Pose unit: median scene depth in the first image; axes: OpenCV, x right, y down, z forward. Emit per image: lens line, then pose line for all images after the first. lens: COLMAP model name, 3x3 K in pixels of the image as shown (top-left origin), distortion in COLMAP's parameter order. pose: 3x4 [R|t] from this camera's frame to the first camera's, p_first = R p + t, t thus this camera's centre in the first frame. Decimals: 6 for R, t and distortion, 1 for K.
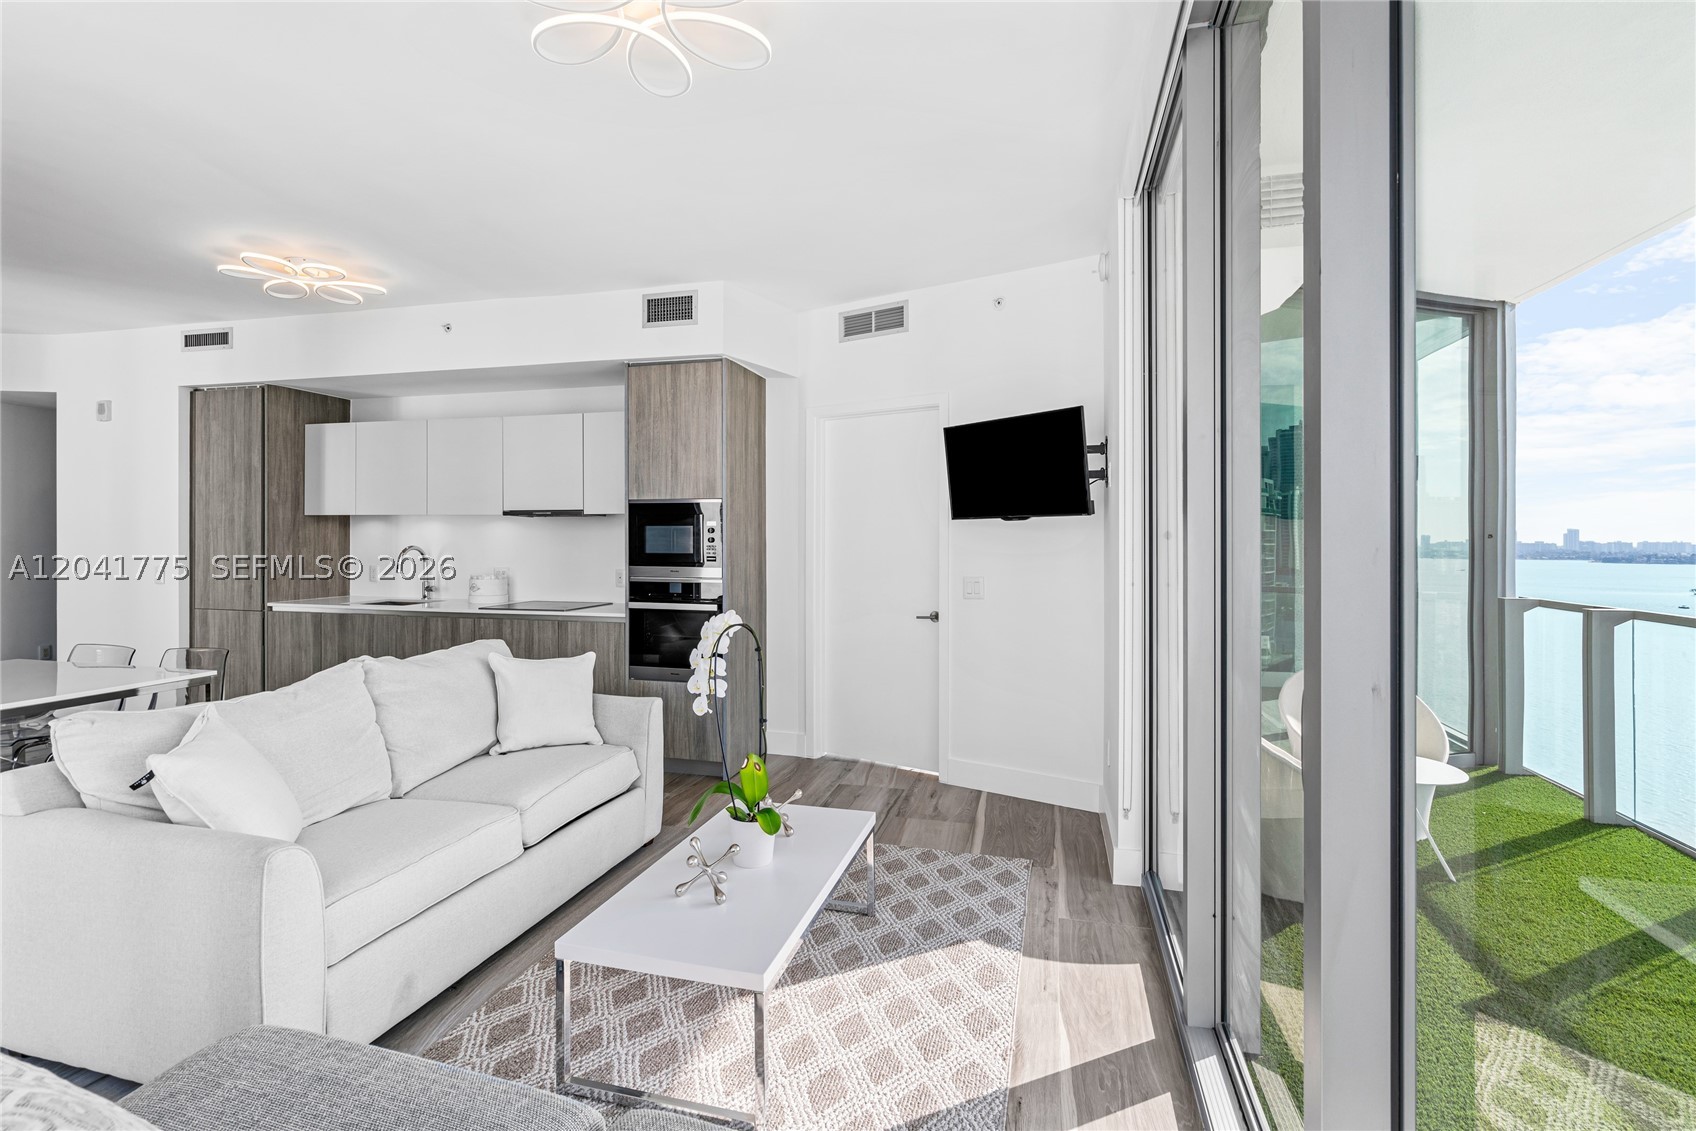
lens RADIAL K [[763.9, 0, 861.5], [0, 763.9, 541.2], [0, 0, 1]] dist [-0.006087, 0.002690]
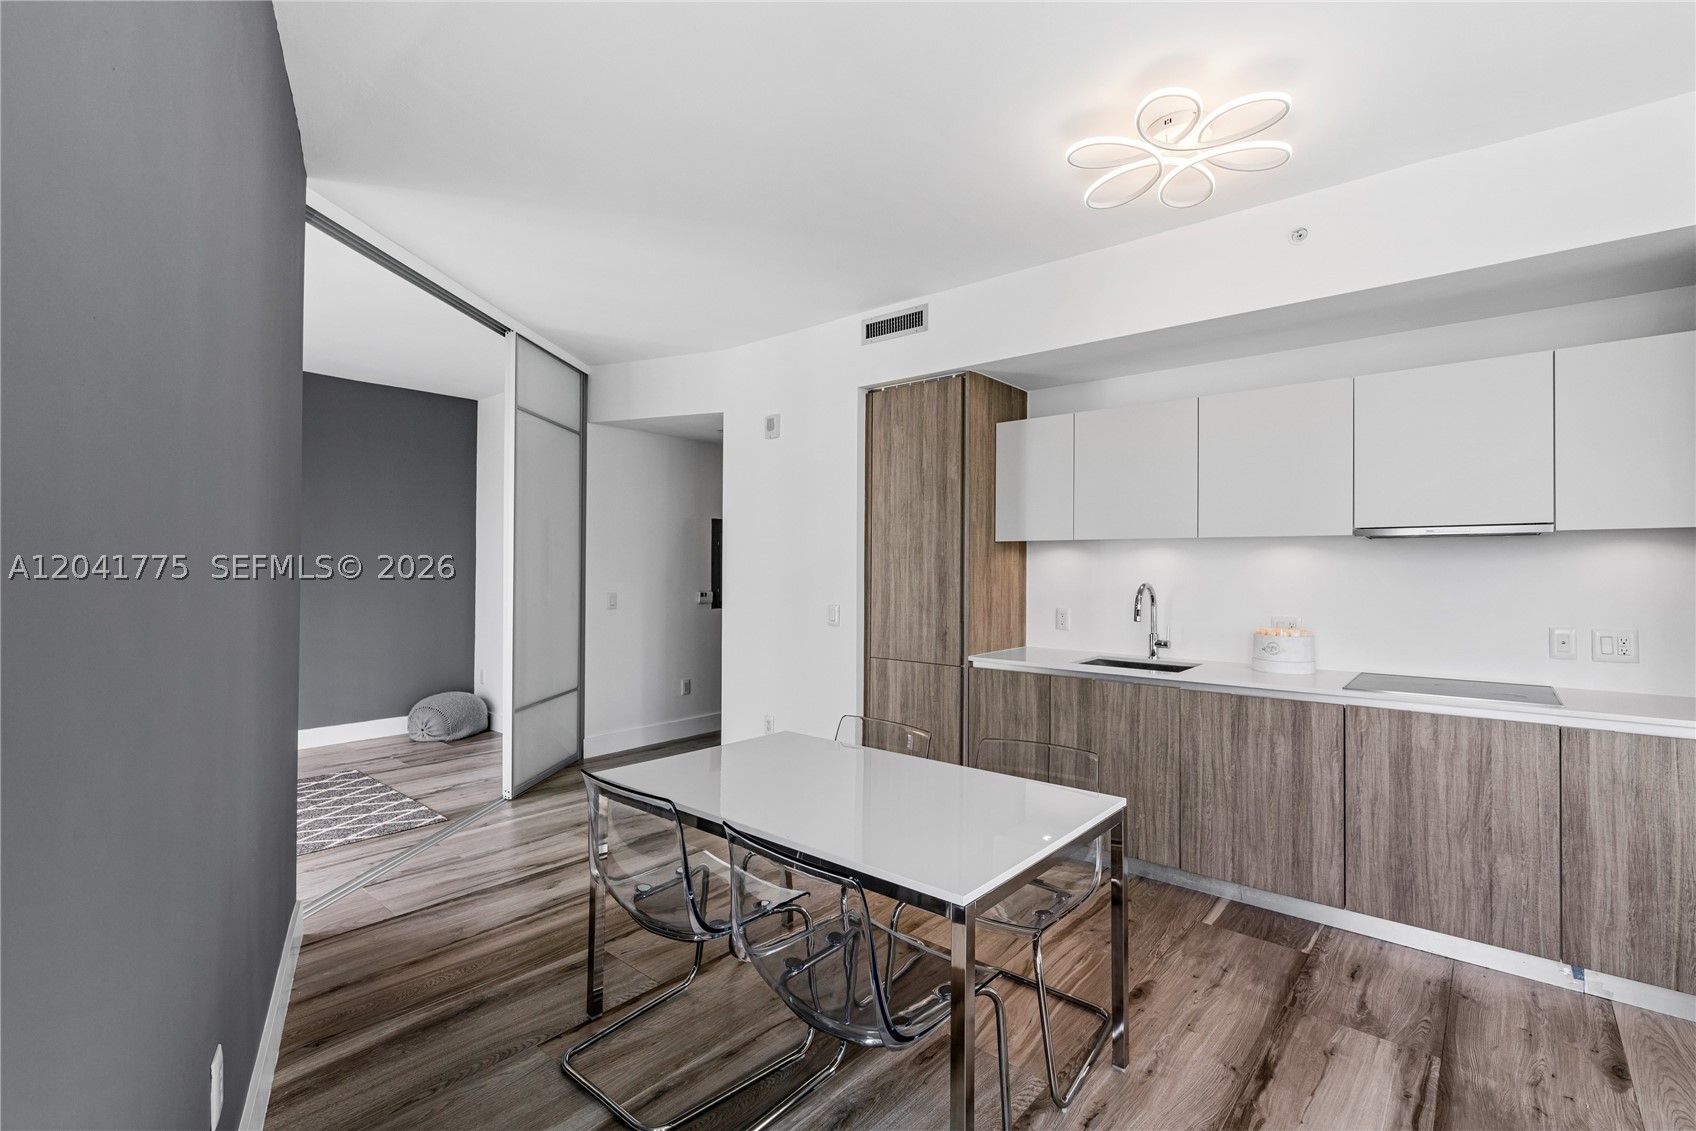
lens RADIAL K [[763.9, 0, 846.5], [0, 763.9, 556.8], [0, 0, 1]] dist [-0.006087, 0.002690]
pose [[0.894422, -0.007888, -0.447155, -0.537996], [0.002161, 0.999909, -0.013316, -0.008863], [0.447220, 0.010944, 0.894357, 0.255184]]
